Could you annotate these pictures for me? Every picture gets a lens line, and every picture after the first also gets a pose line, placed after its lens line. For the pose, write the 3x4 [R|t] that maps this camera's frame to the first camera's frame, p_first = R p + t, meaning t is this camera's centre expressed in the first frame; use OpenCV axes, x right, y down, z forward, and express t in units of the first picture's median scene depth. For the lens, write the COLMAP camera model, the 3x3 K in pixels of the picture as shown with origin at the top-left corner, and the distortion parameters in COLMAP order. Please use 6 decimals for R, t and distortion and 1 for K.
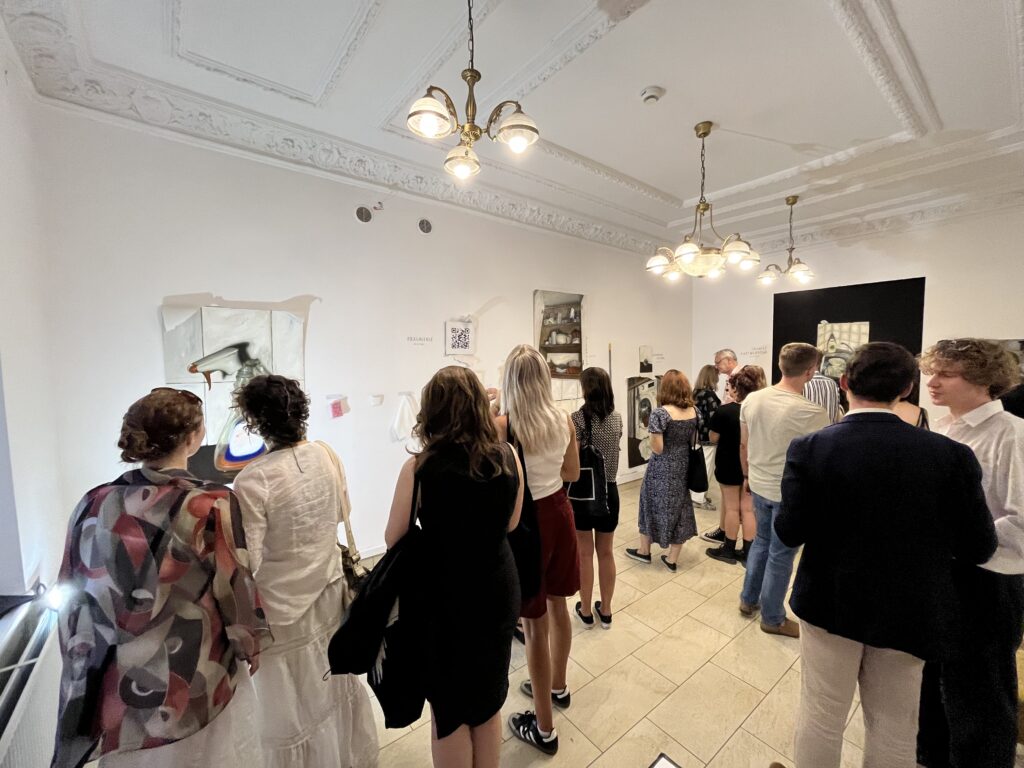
lens RADIAL K [[415.1, 0, 515.9], [0, 415.1, 382.3], [0, 0, 1]] dist [0.003331, 0.000198]
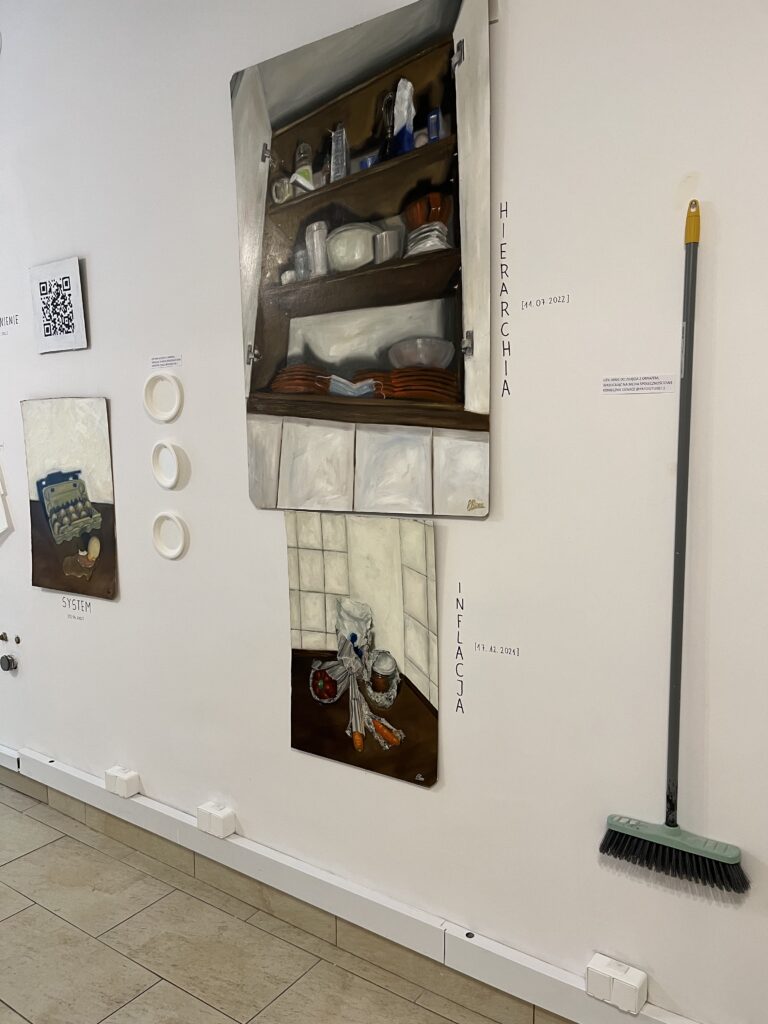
lens RADIAL K [[779.2, 0, 377.4], [0, 779.2, 510.9], [0, 0, 1]] dist [0.049880, -0.062102]
pose [[0.286372, 0.103914, -0.952467, 0.540922], [-0.038541, 0.994546, 0.096917, -0.001645], [0.957343, 0.008955, 0.288815, 0.891661]]
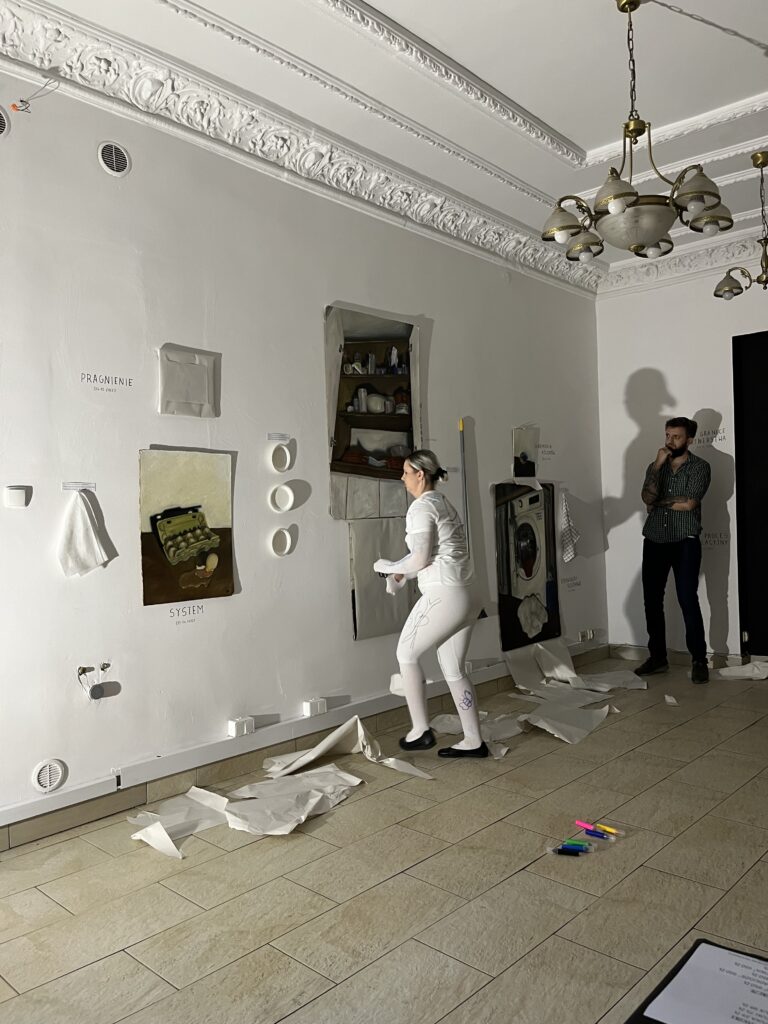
lens RADIAL K [[779.2, 0, 388.5], [0, 779.2, 513.6], [0, 0, 1]] dist [0.049880, -0.062102]
pose [[0.986705, -0.019801, 0.161309, -0.039474], [0.028792, 0.998148, -0.053591, 0.092067], [-0.159949, 0.057522, 0.985448, 0.015815]]
